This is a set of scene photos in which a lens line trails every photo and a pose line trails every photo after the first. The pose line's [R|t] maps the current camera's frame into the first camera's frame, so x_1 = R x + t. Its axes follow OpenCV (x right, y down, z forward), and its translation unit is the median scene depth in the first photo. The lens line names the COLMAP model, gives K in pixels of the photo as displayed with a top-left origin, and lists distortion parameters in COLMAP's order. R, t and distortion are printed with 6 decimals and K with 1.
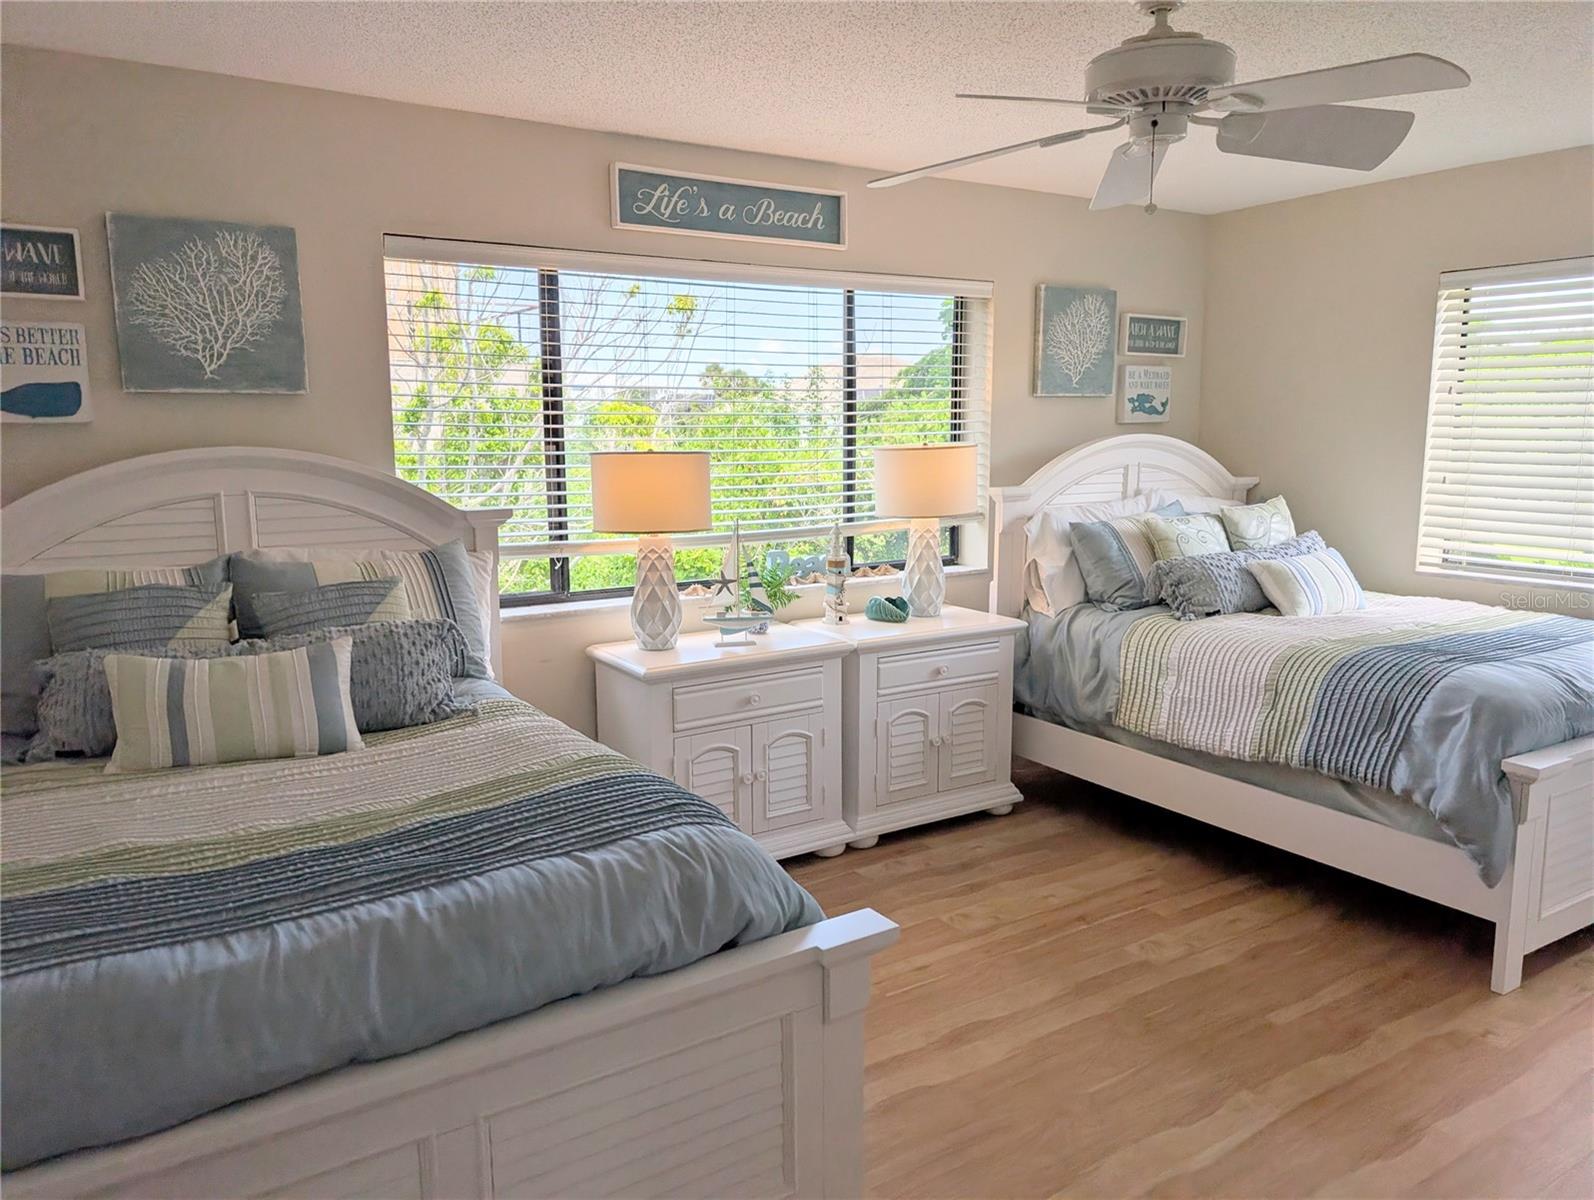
lens RADIAL K [[1146.3, 0, 791.4], [0, 1146.3, 604.1], [0, 0, 1]] dist [0.018985, -0.016299]
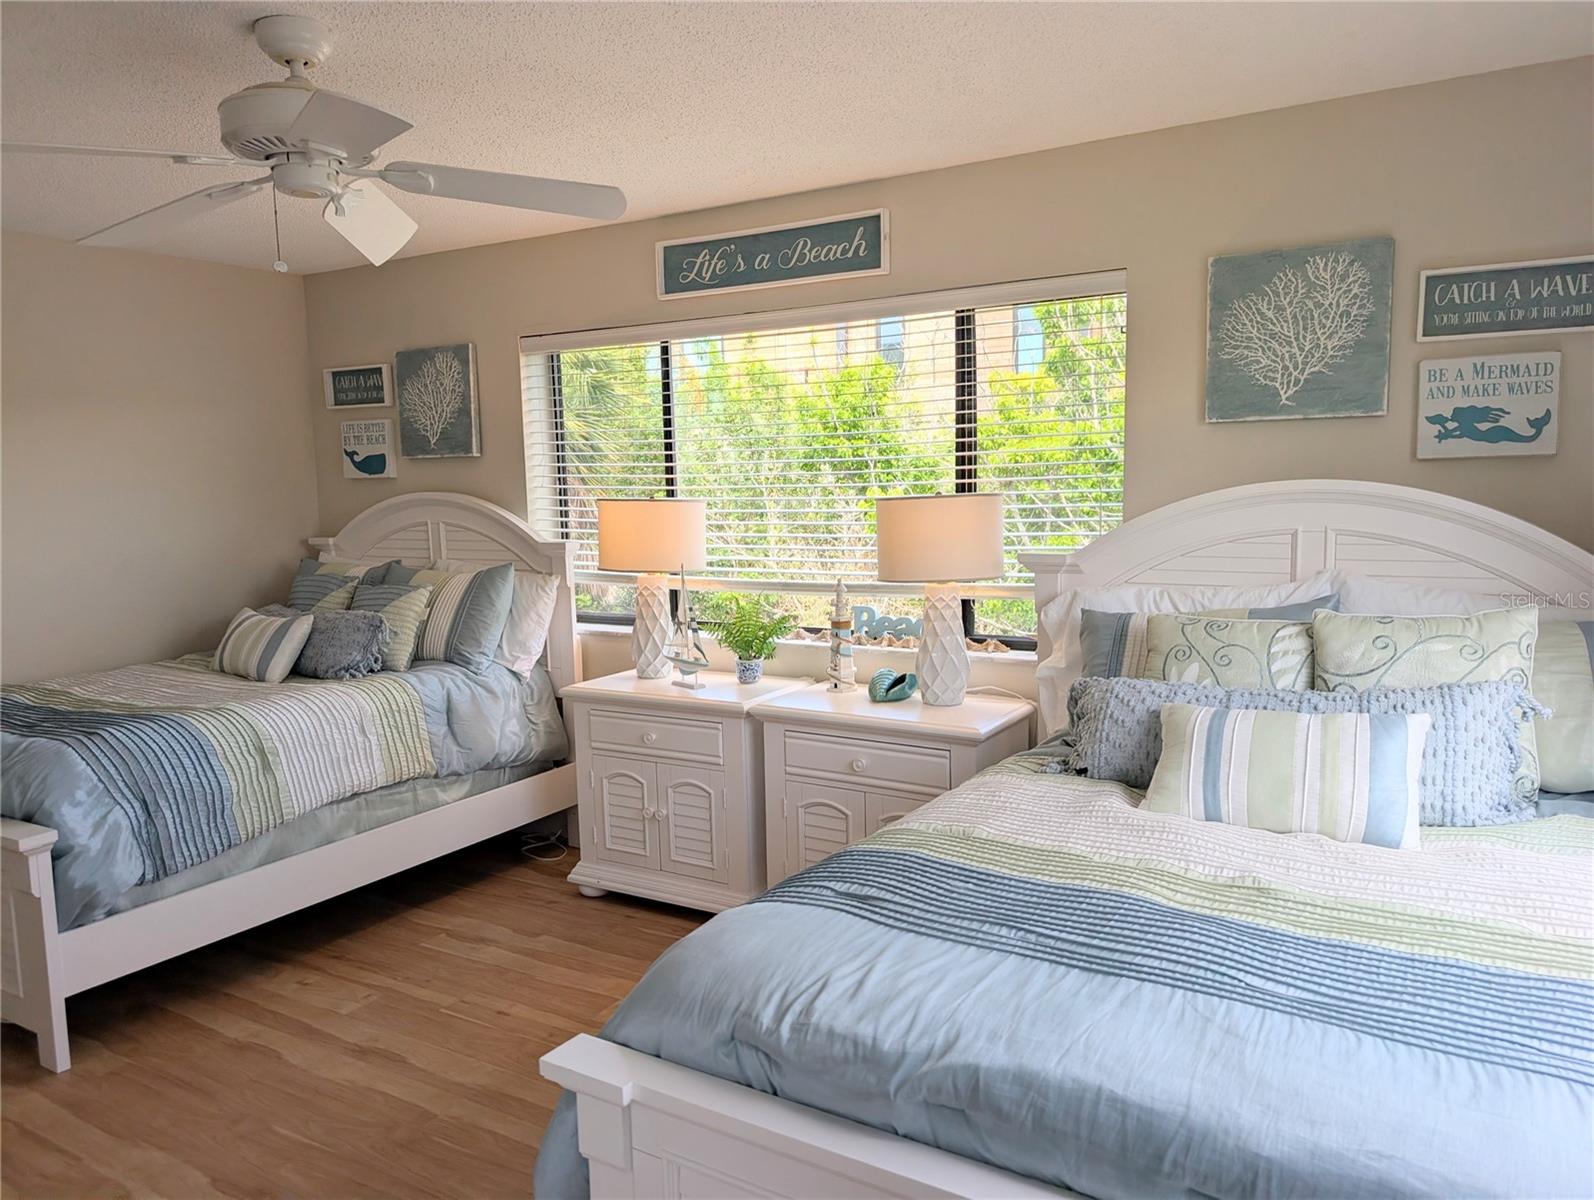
lens RADIAL K [[1146.3, 0, 779.6], [0, 1146.3, 600.9], [0, 0, 1]] dist [0.018985, -0.016299]
pose [[0.436970, 0.101645, -0.893714, 0.909307], [-0.115483, 0.991711, 0.056326, -0.109588], [0.892032, 0.078596, 0.445086, 0.611880]]
